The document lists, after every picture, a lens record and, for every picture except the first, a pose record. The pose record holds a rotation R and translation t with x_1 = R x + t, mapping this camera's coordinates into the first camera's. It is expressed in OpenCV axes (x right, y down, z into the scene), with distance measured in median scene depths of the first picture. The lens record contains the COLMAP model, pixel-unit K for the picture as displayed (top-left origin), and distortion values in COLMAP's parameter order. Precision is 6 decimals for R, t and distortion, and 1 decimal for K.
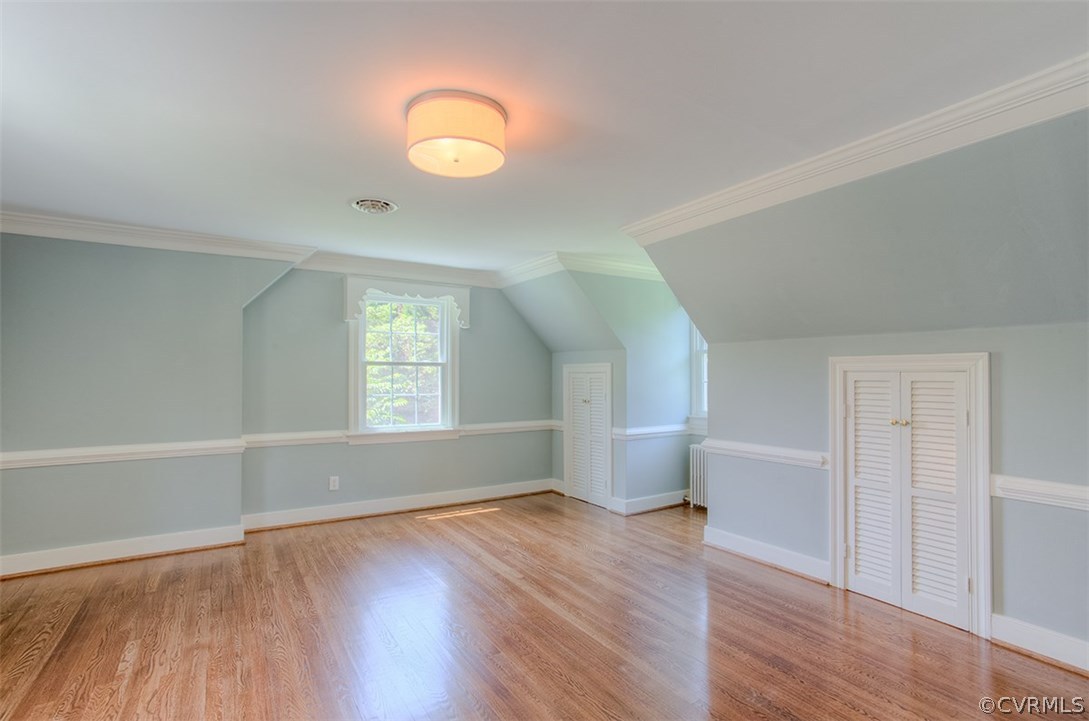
lens RADIAL K [[533.5, 0, 544.5], [0, 533.5, 360.5], [0, 0, 1]] dist [-0.052547, 0.026649]
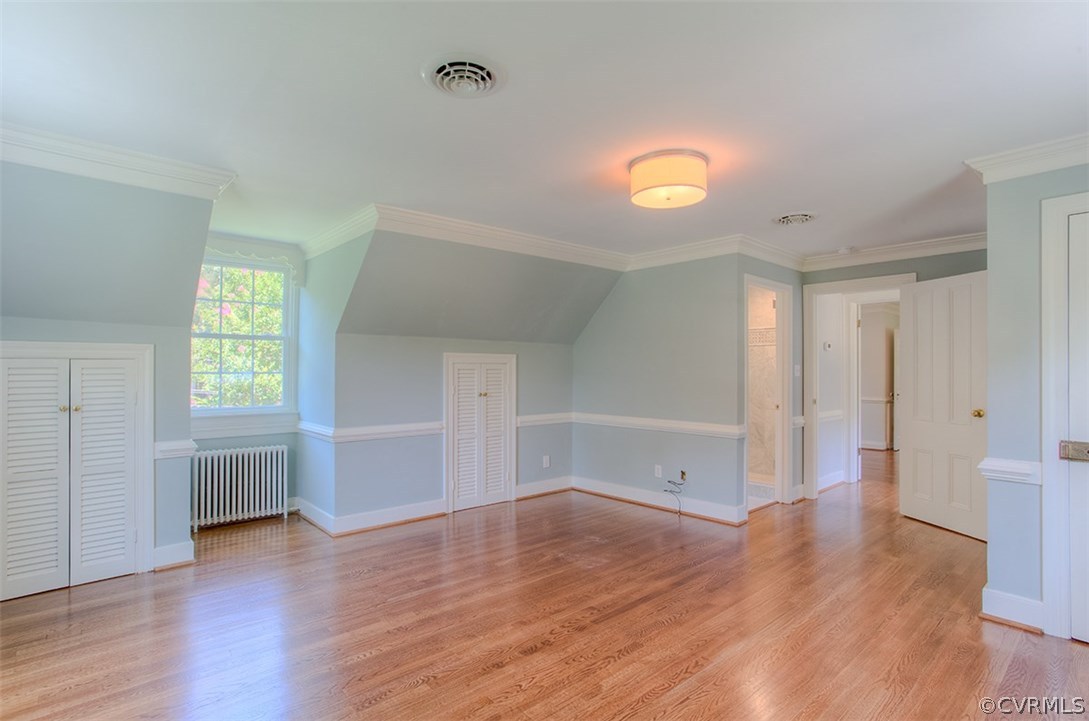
lens RADIAL K [[533.5, 0, 544.5], [0, 533.5, 360.5], [0, 0, 1]] dist [-0.052547, 0.026649]
pose [[-0.182864, 0.015018, 0.983024, -0.928149], [-0.031977, 0.999263, -0.021215, 0.037181], [-0.982618, -0.035314, -0.182249, 1.022679]]
